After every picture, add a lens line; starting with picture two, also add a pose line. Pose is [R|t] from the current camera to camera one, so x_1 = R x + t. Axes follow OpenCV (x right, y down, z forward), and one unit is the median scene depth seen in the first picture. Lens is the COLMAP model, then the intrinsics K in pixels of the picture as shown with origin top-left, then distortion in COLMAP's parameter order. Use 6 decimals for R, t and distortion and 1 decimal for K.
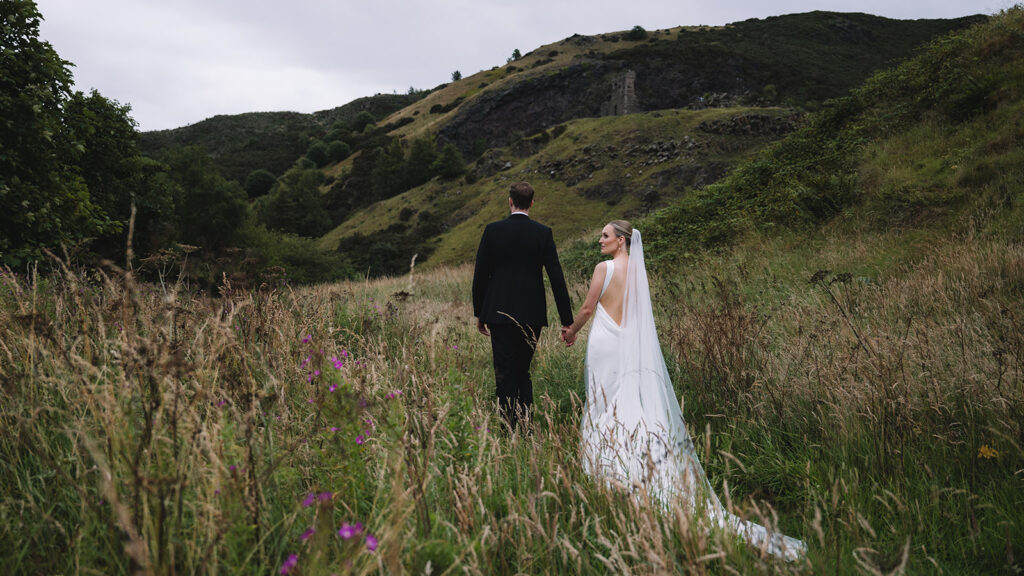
lens RADIAL K [[701.9, 0, 512.0], [0, 701.9, 288.0], [0, 0, 1]] dist [-0.000910, 0.000832]
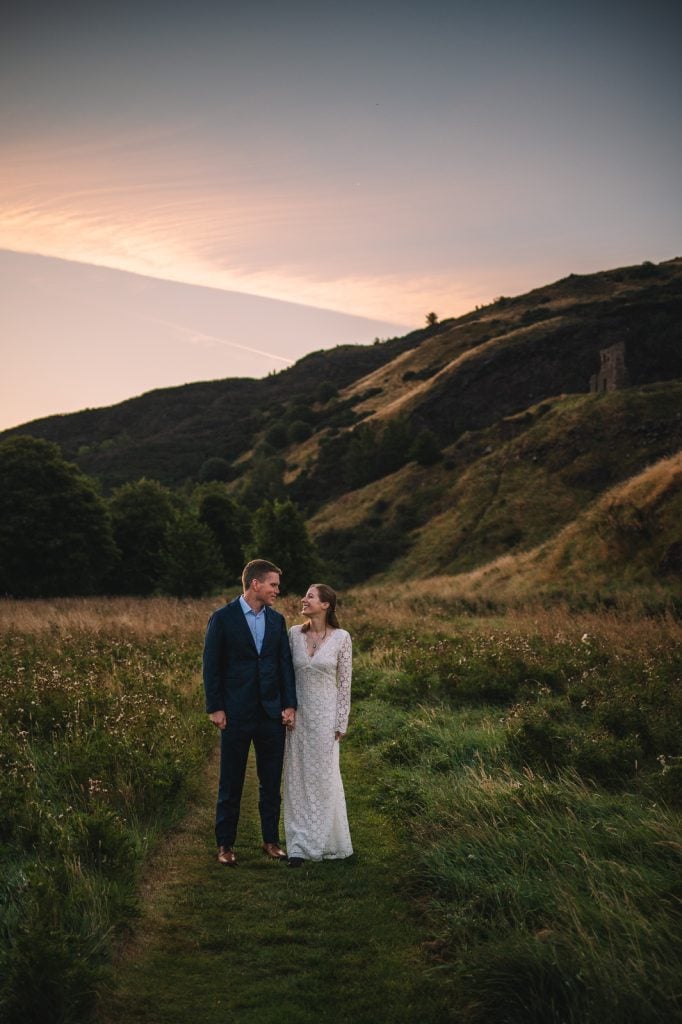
lens RADIAL K [[1240.6, 0, 341.0], [0, 1240.6, 512.0], [0, 0, 1]] dist [0.005093, -0.037505]
pose [[0.986653, -0.031955, -0.159670, 0.059055], [0.022742, 0.997987, -0.059197, 0.000743], [0.161240, 0.054776, 0.985394, -0.622050]]
